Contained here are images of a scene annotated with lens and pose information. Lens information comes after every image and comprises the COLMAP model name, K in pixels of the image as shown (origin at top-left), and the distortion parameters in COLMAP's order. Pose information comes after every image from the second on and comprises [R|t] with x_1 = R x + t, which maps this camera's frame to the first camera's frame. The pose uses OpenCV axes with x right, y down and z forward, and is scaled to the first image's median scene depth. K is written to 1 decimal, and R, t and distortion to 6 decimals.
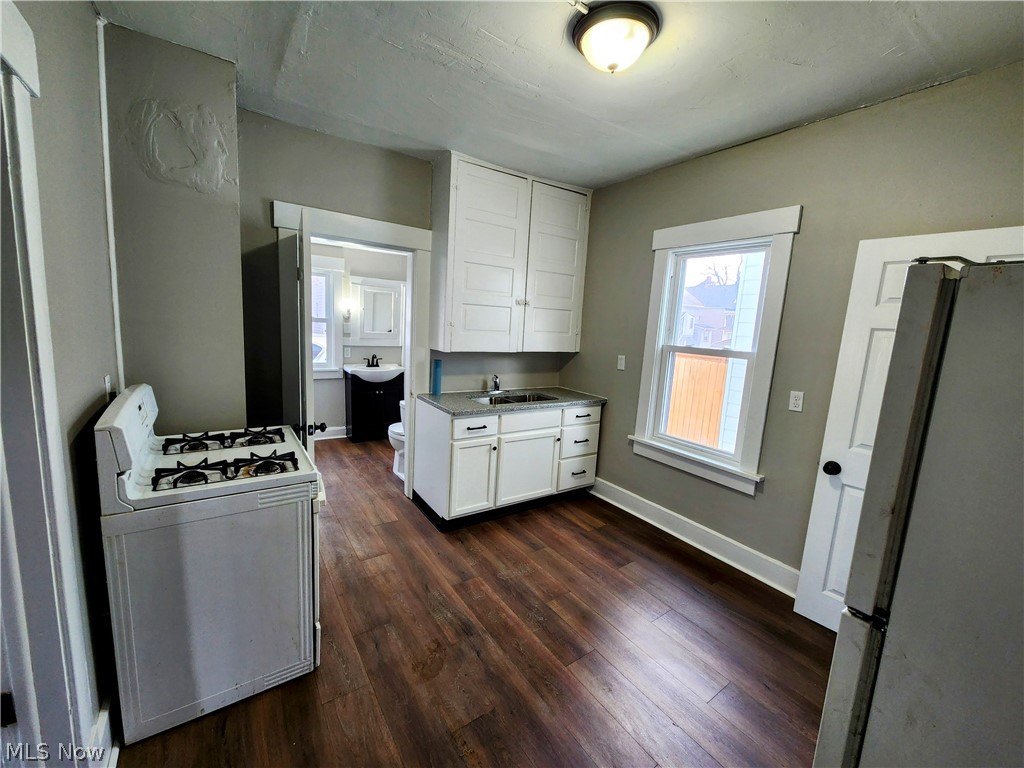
lens RADIAL K [[414.3, 0, 512.0], [0, 414.3, 384.0], [0, 0, 1]] dist [-0.000763, -0.000057]
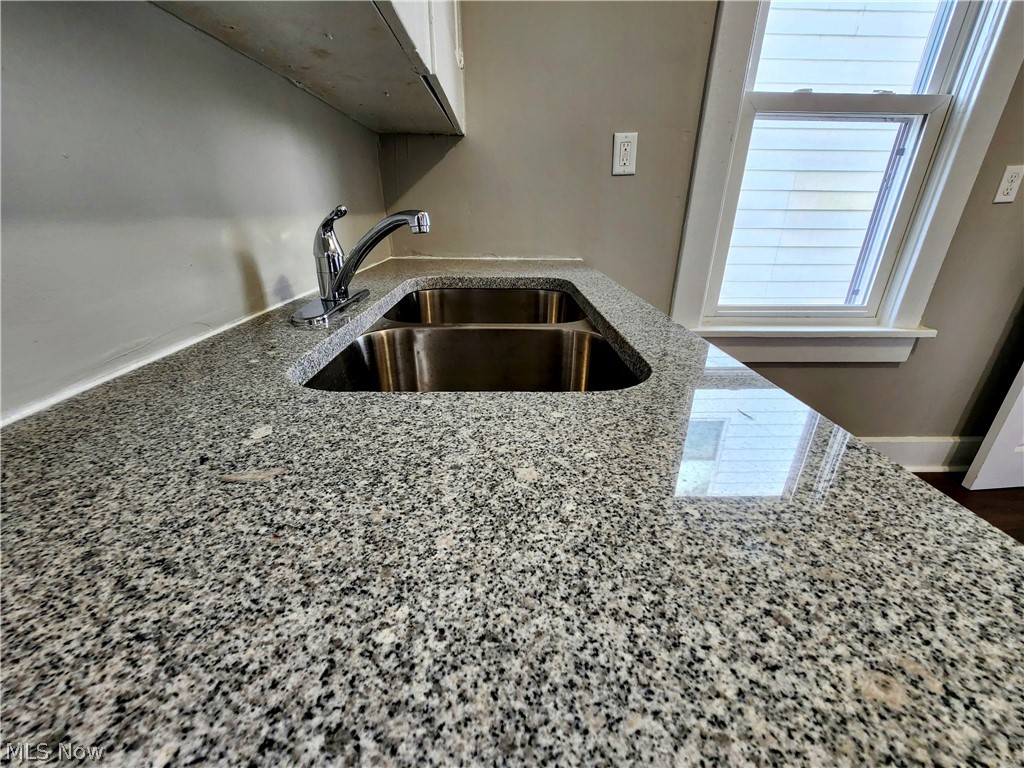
lens RADIAL K [[414.3, 0, 512.0], [0, 414.3, 384.0], [0, 0, 1]] dist [-0.000763, -0.000057]
pose [[0.554137, -0.371716, 0.744822, -0.194644], [0.148284, 0.924529, 0.351081, -0.005076], [-0.819112, -0.084101, 0.567435, 1.003171]]
